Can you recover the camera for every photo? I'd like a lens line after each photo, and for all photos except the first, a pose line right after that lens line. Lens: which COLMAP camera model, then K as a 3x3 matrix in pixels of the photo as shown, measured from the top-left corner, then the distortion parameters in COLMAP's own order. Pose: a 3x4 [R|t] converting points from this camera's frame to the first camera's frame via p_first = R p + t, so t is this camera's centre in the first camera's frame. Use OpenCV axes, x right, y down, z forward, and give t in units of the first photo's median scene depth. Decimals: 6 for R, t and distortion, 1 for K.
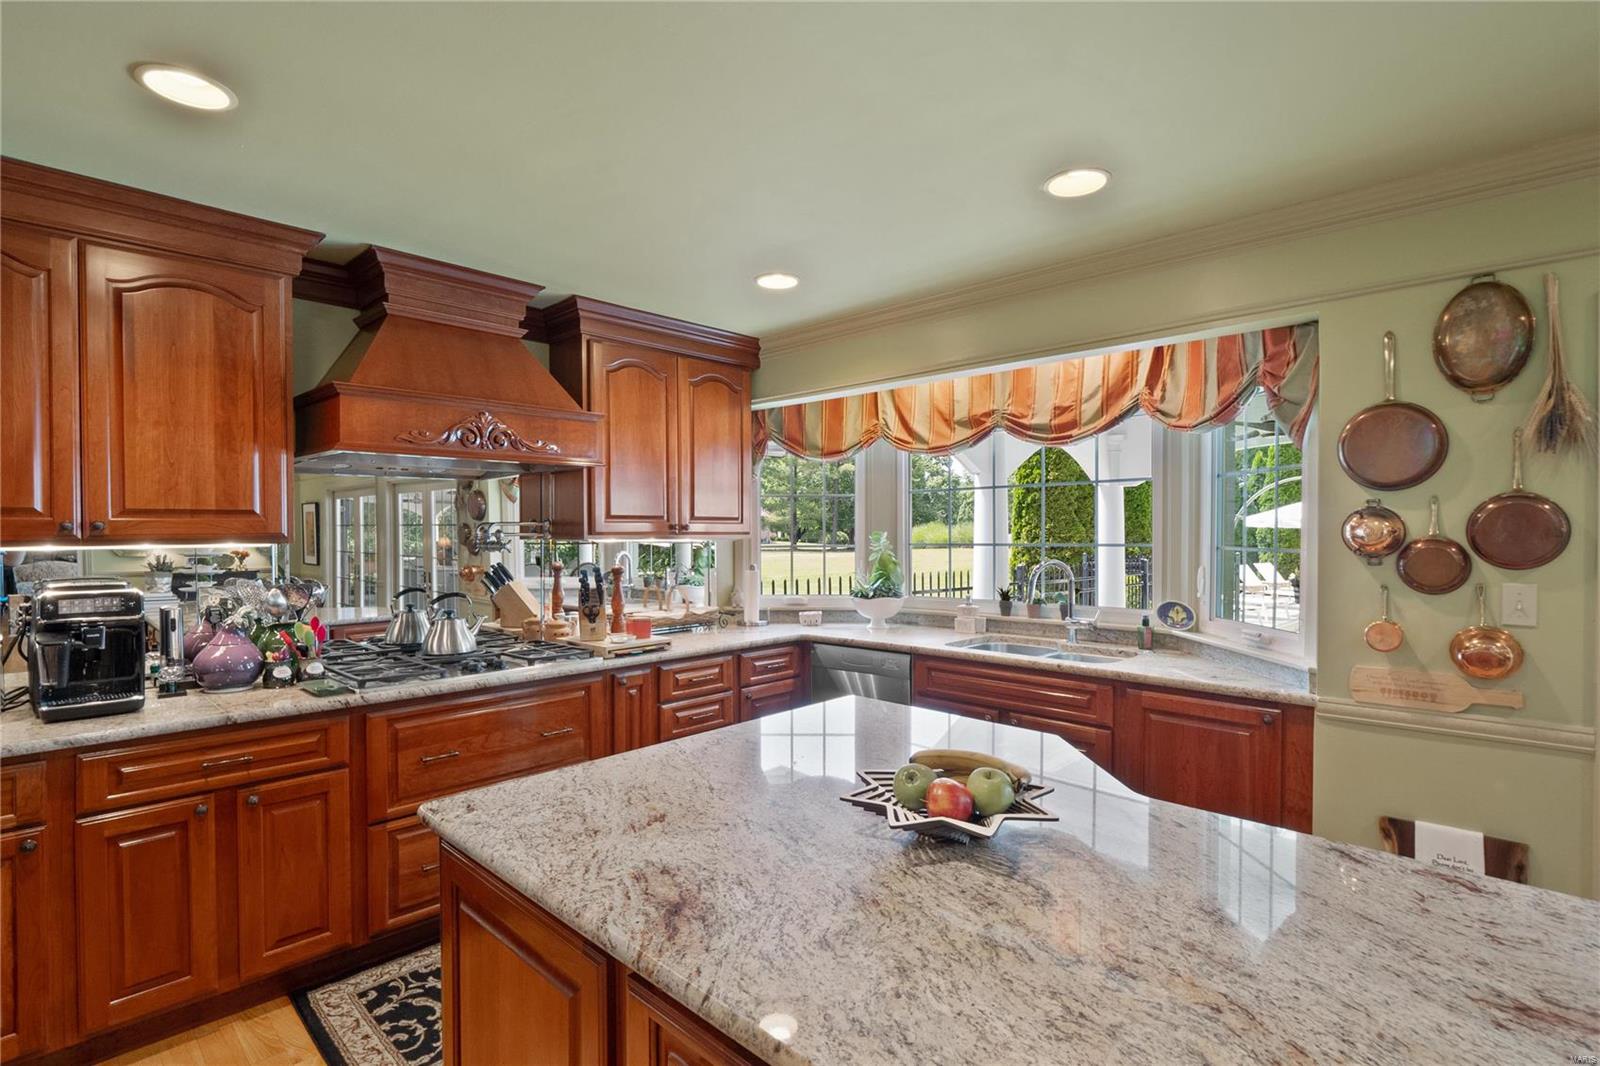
lens RADIAL K [[771.1, 0, 793.6], [0, 771.1, 535.6], [0, 0, 1]] dist [-0.007494, -0.001716]
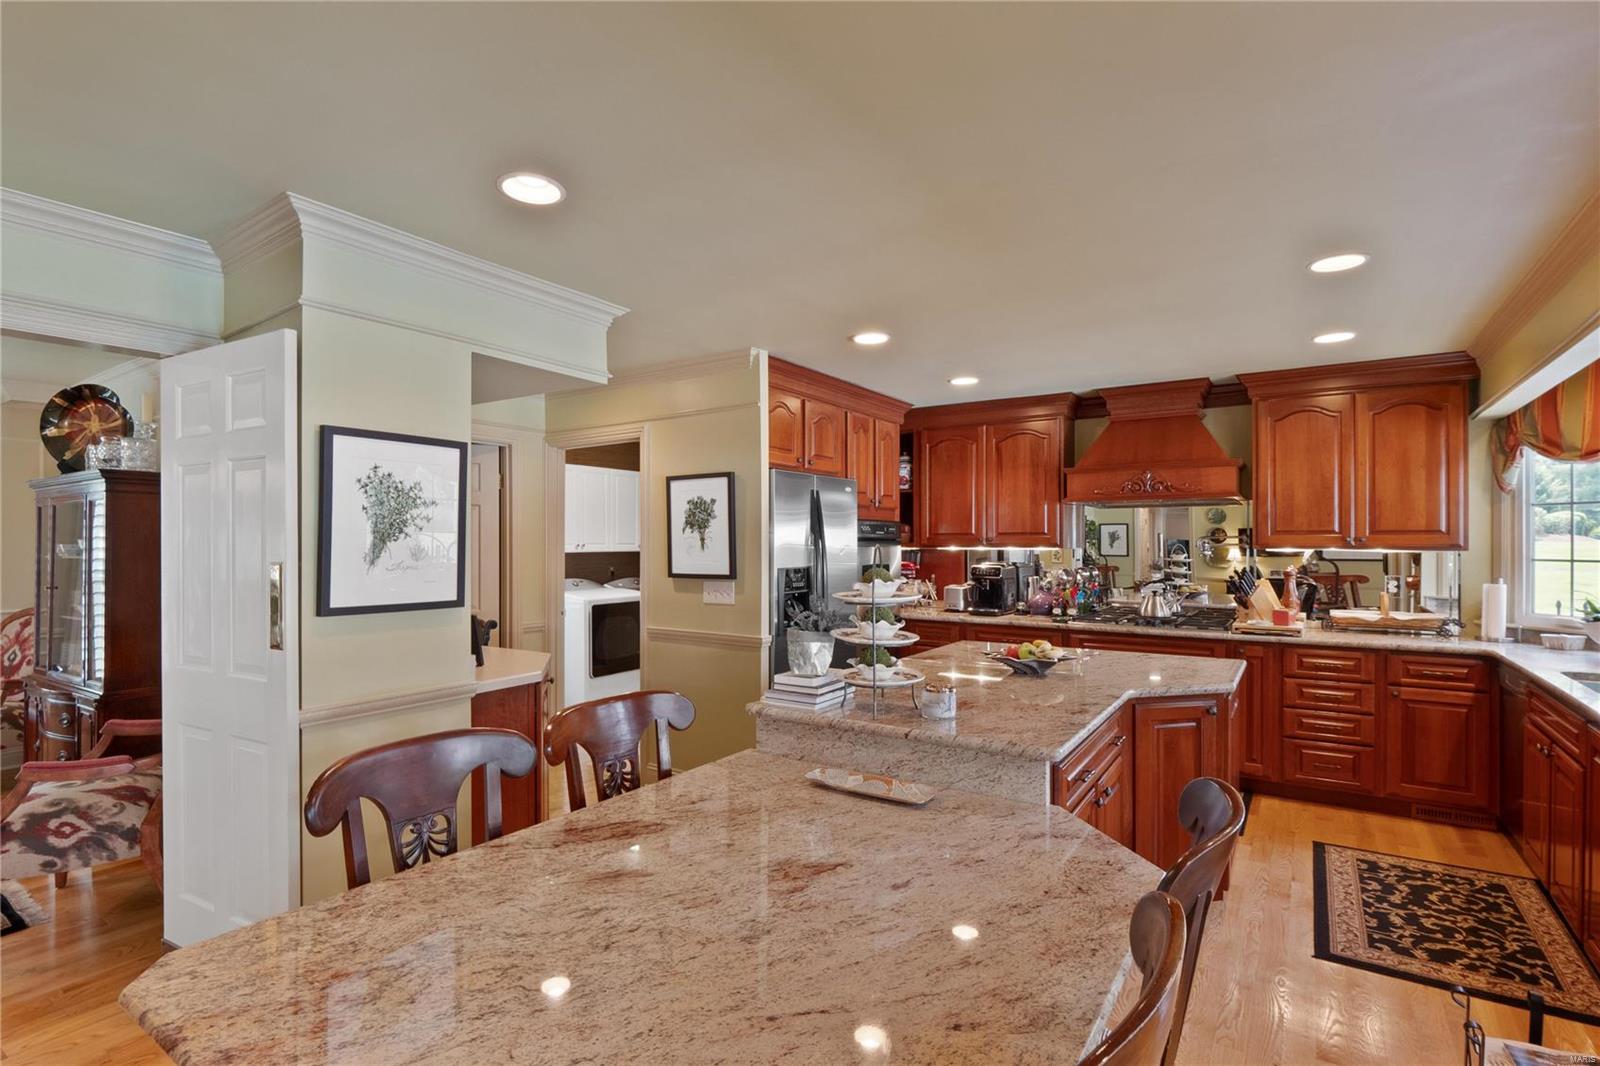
lens RADIAL K [[771.1, 0, 791.1], [0, 771.1, 532.8], [0, 0, 1]] dist [-0.007494, -0.001716]
pose [[0.181882, -0.009028, -0.983279, 1.263834], [-0.005139, 0.999935, -0.010131, -0.006698], [0.983307, 0.006896, 0.181824, -0.074537]]
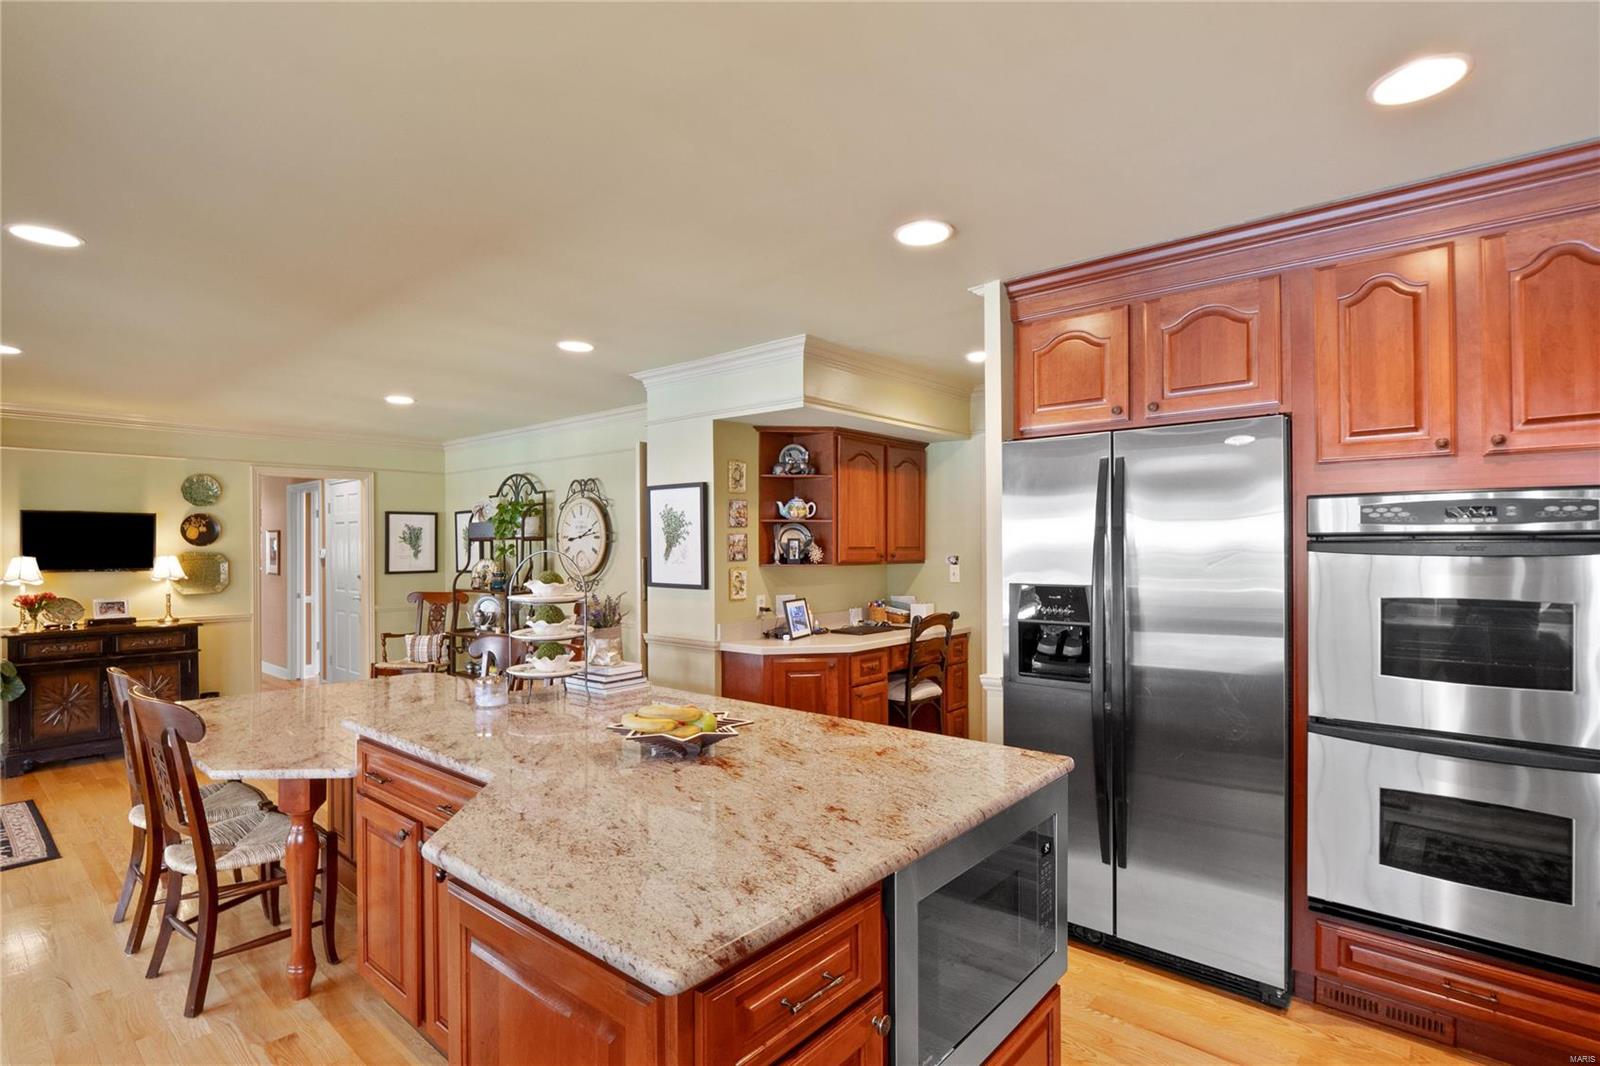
lens RADIAL K [[771.1, 0, 799.1], [0, 771.1, 544.0], [0, 0, 1]] dist [-0.007494, -0.001716]
pose [[-0.998078, 0.004781, -0.061786, 0.031590], [0.004821, 0.999988, -0.000500, -0.006941], [0.061783, -0.000797, -0.998089, 1.313859]]
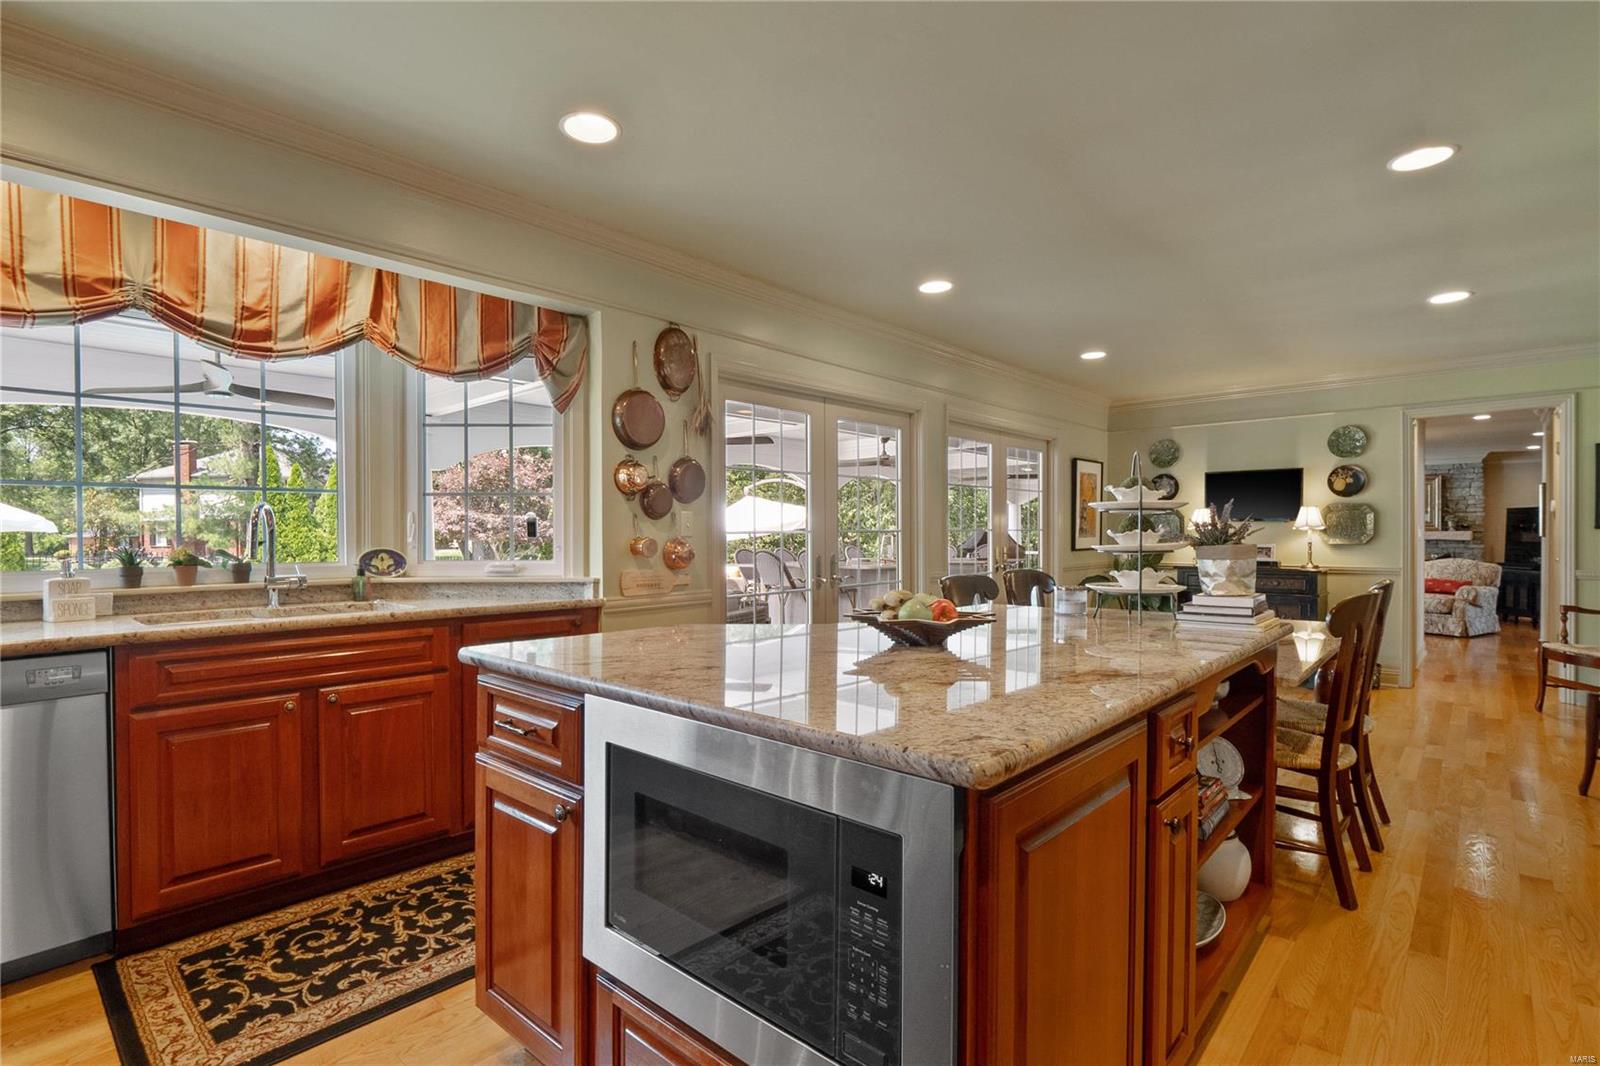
lens RADIAL K [[771.1, 0, 785.4], [0, 771.1, 538.6], [0, 0, 1]] dist [-0.007494, -0.001716]
pose [[-0.028152, -0.004347, 0.999594, -0.629779], [0.007836, 0.999959, 0.004569, 0.094951], [-0.999573, 0.007961, -0.028117, 0.672582]]
